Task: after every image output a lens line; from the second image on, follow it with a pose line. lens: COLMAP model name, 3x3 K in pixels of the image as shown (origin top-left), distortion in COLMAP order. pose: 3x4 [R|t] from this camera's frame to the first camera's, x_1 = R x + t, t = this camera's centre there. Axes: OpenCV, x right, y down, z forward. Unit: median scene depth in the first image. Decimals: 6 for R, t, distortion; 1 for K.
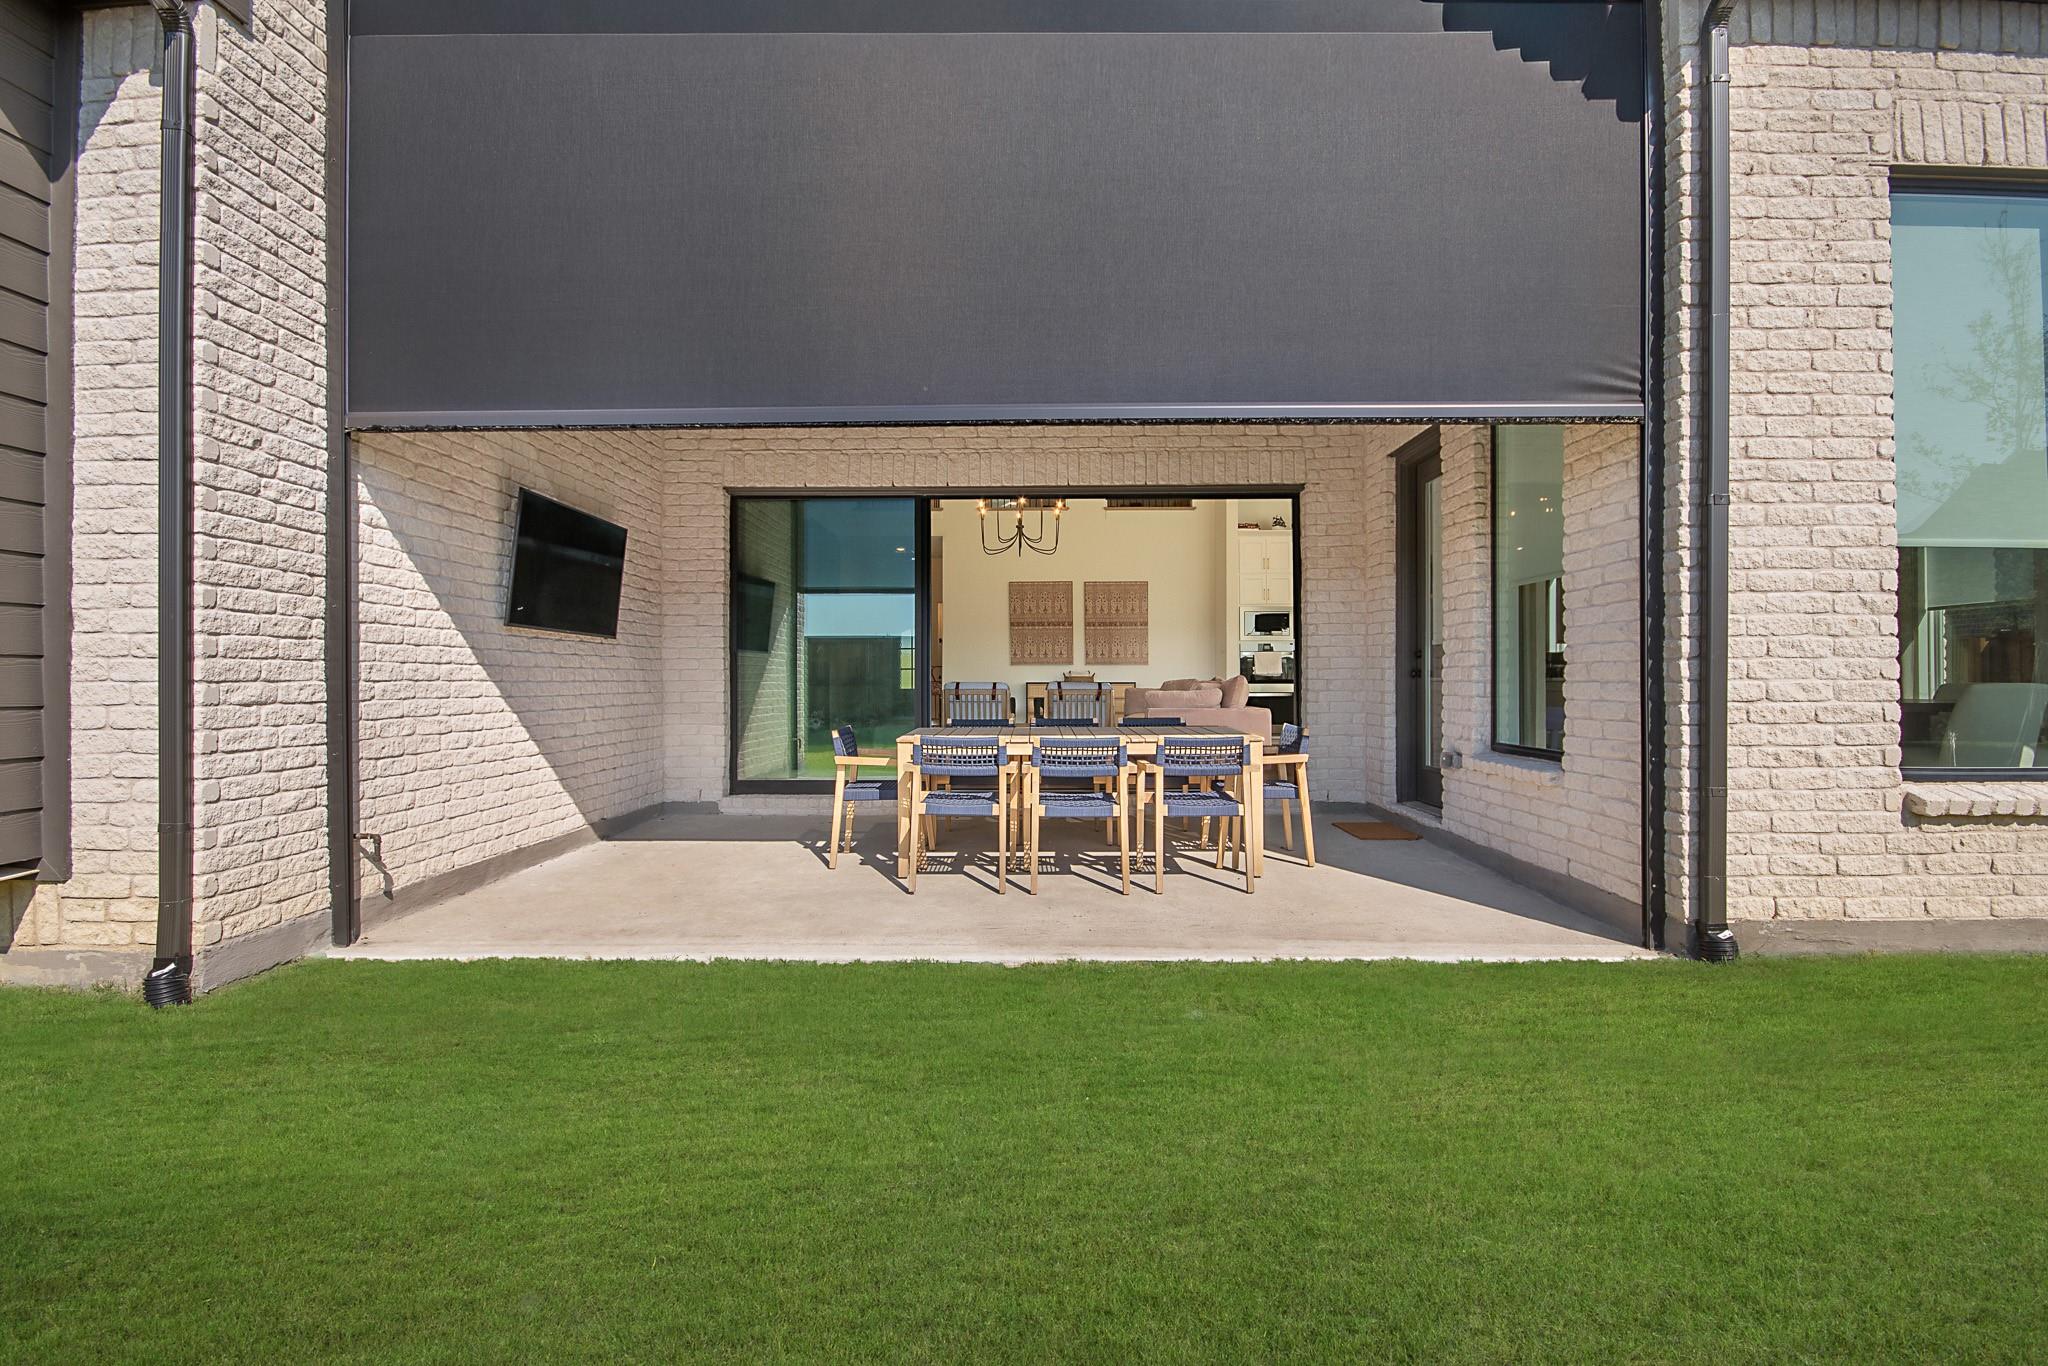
lens RADIAL K [[897.7, 0, 1024.0], [0, 897.7, 683.0], [0, 0, 1]] dist [-0.000591, -0.000065]
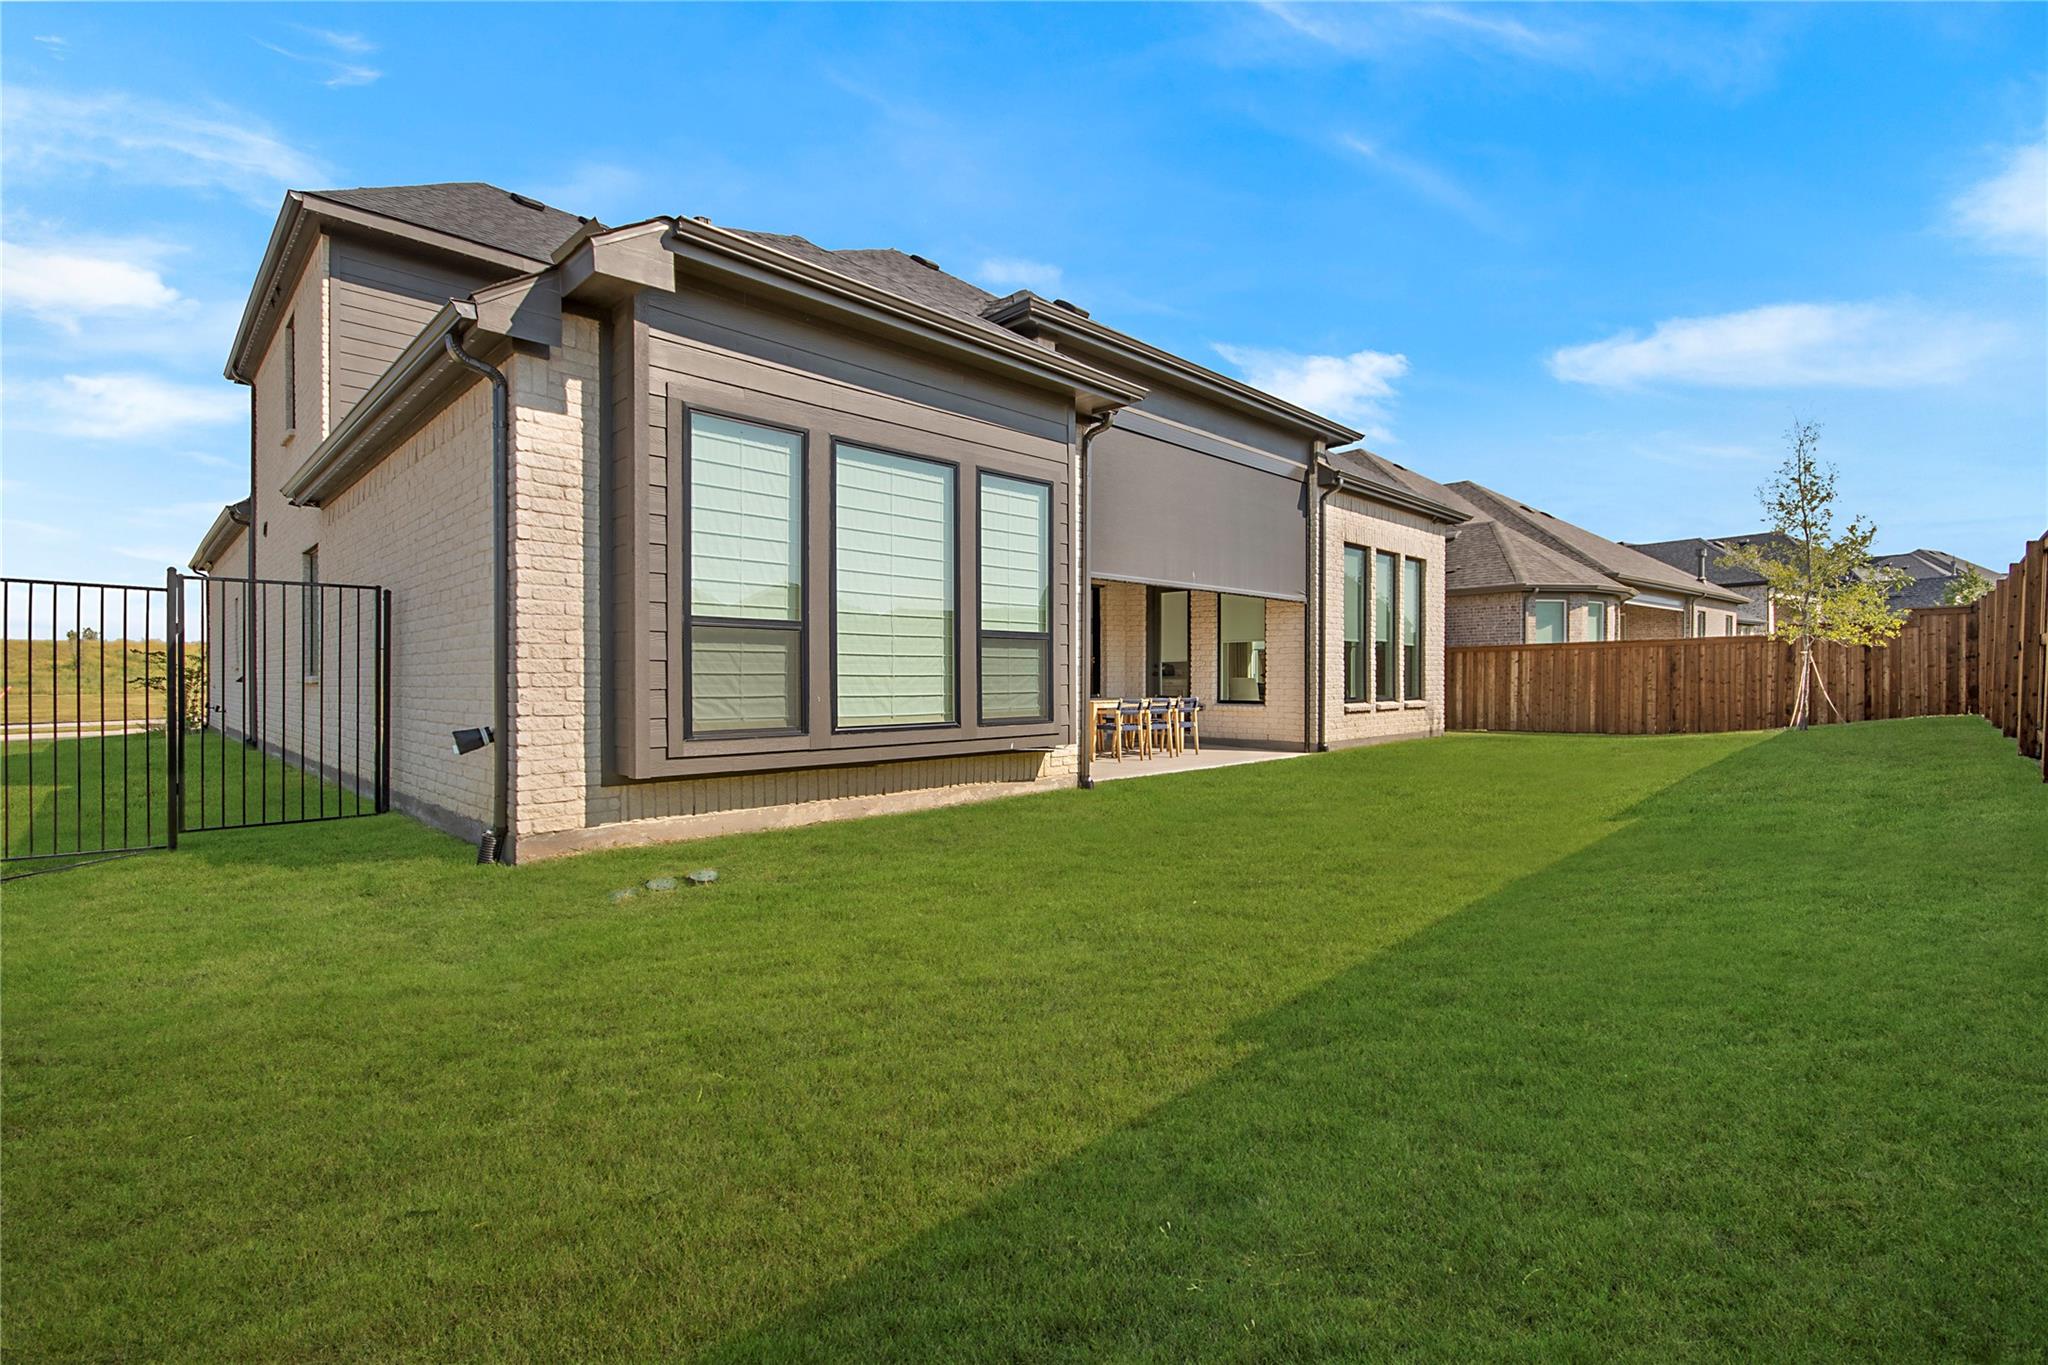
lens RADIAL K [[897.7, 0, 1024.0], [0, 897.7, 682.5], [0, 0, 1]] dist [-0.000591, -0.000065]
pose [[0.709639, -0.004487, 0.704551, -2.618278], [0.003236, 0.999990, 0.003109, 0.006520], [-0.704558, 0.000074, 0.709647, -0.728536]]
